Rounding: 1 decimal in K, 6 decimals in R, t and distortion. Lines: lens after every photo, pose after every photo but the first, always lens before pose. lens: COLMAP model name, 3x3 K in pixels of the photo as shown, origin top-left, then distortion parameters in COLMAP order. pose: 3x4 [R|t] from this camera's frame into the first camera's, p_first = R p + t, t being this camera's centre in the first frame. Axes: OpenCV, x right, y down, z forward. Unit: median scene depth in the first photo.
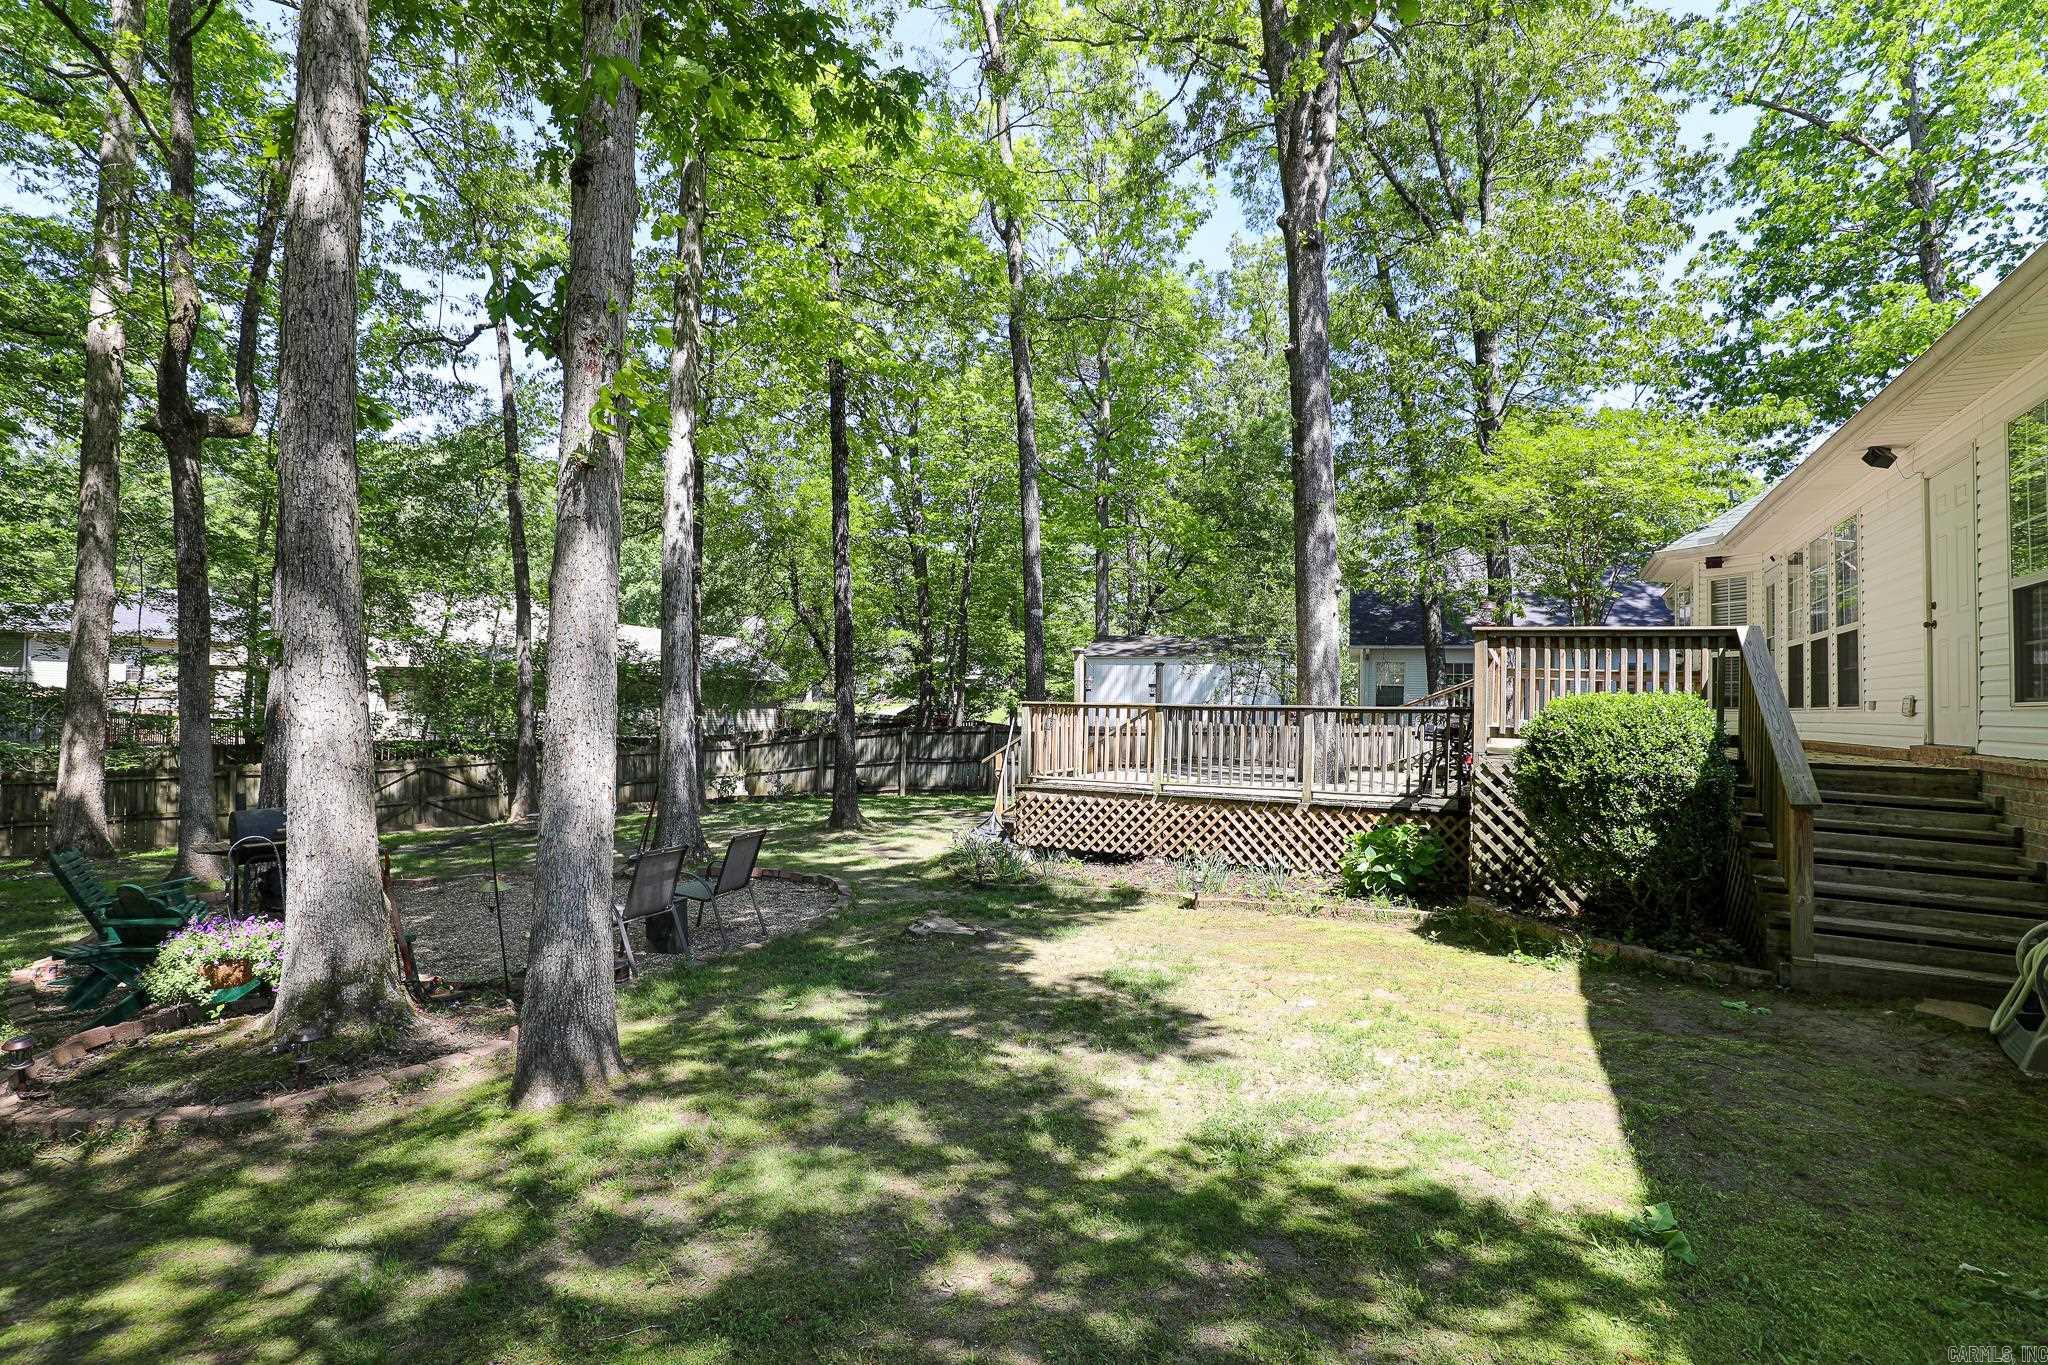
lens RADIAL K [[914.2, 0, 1029.1], [0, 914.2, 693.9], [0, 0, 1]] dist [-0.000980, -0.000356]
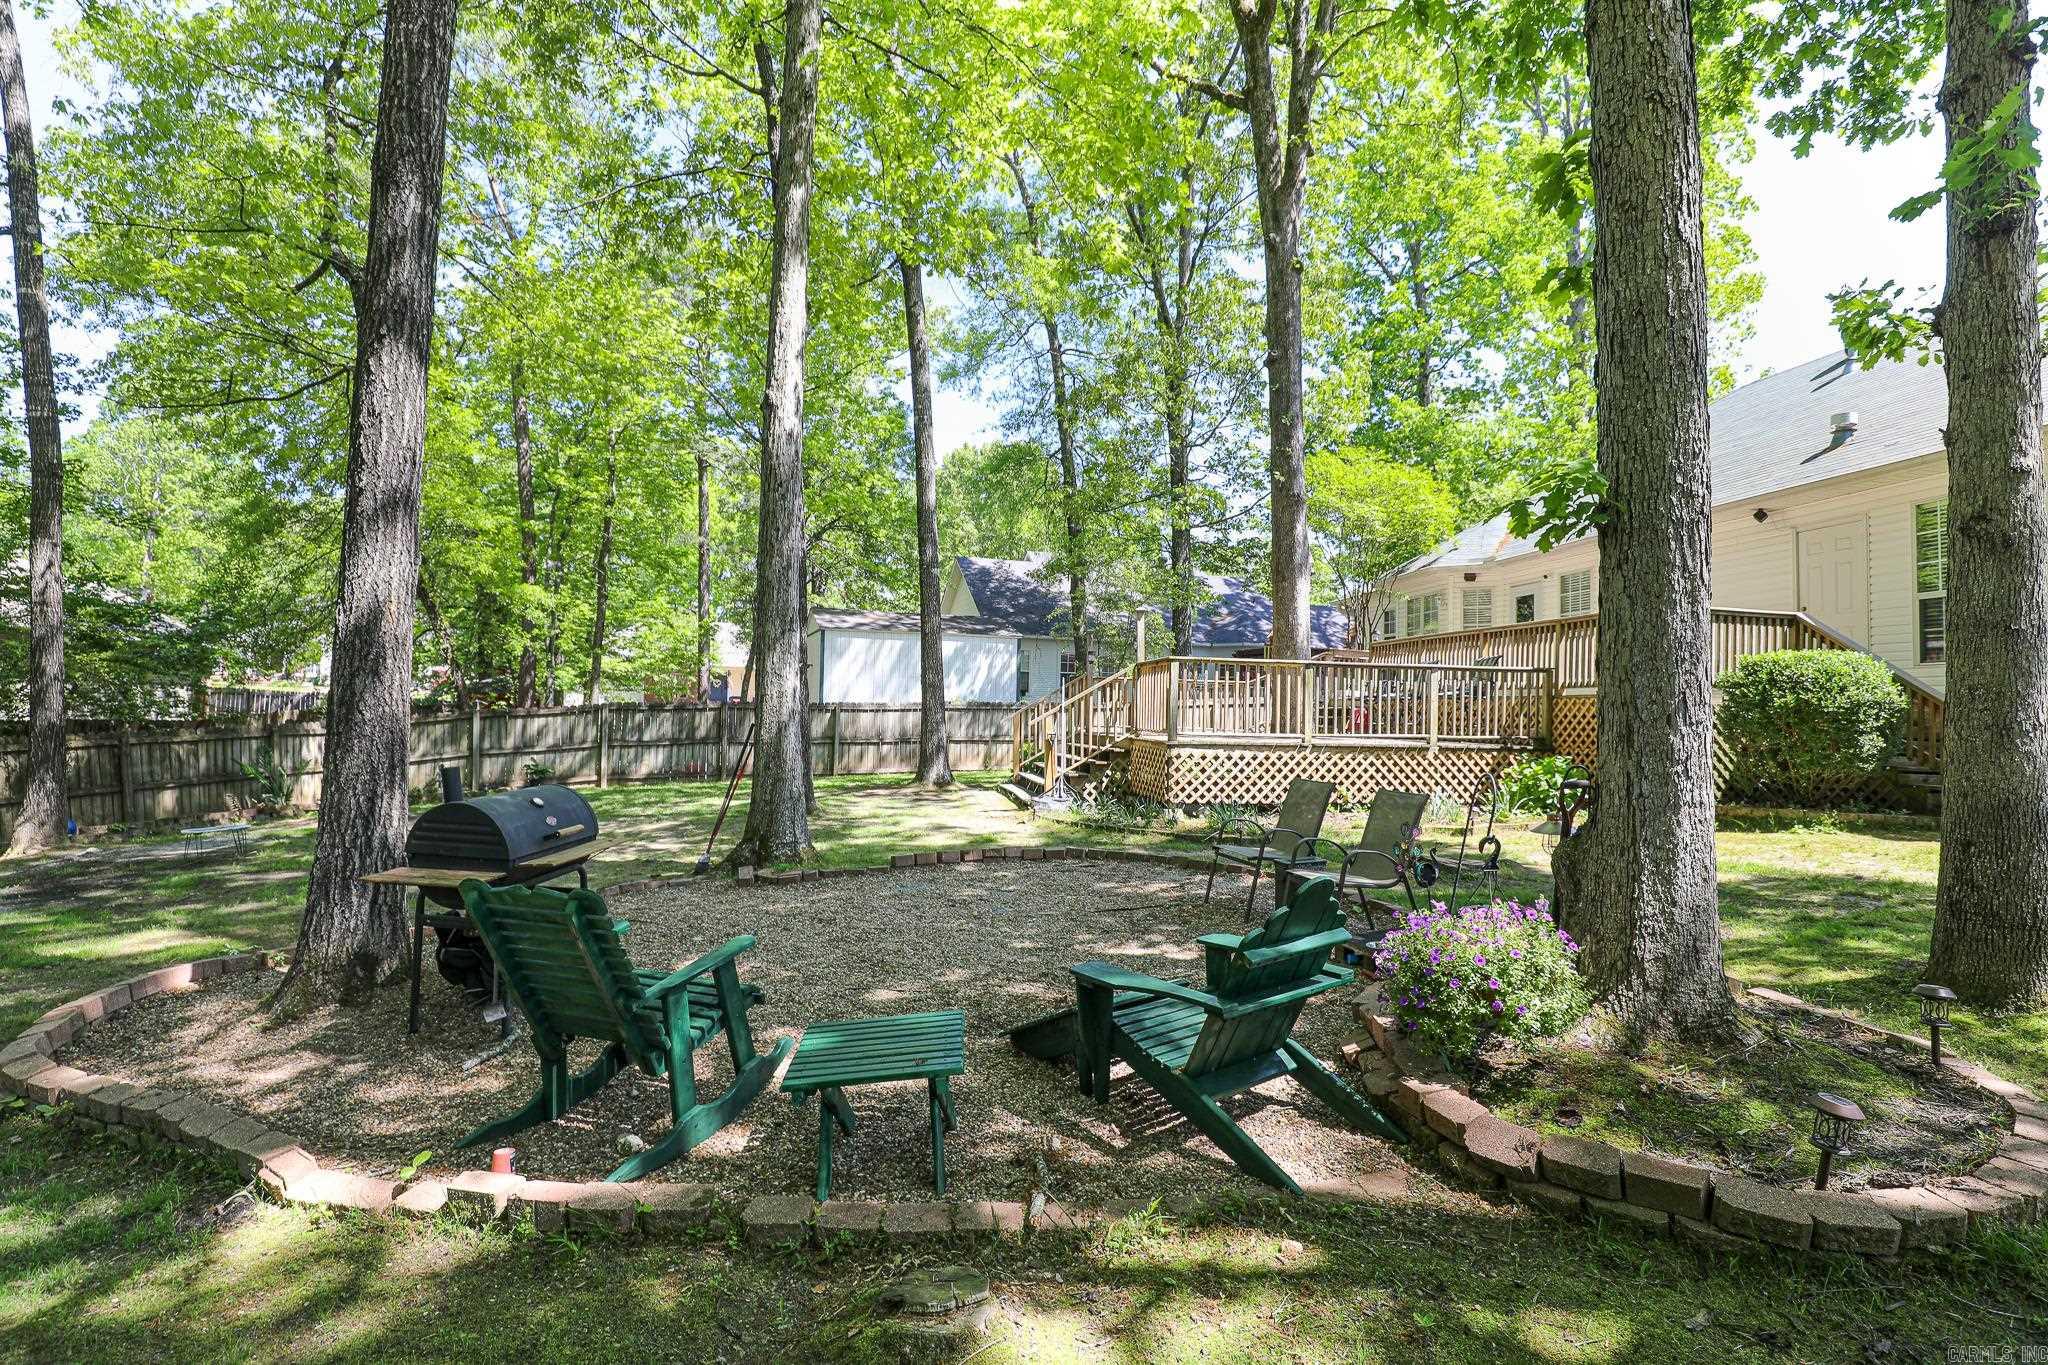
lens RADIAL K [[914.2, 0, 1029.1], [0, 914.2, 693.9], [0, 0, 1]] dist [-0.000980, -0.000356]
pose [[0.800726, 0.009629, 0.598954, -0.766478], [-0.015021, 0.999879, 0.004006, 0.048942], [-0.598843, -0.012205, 0.800774, 0.332396]]
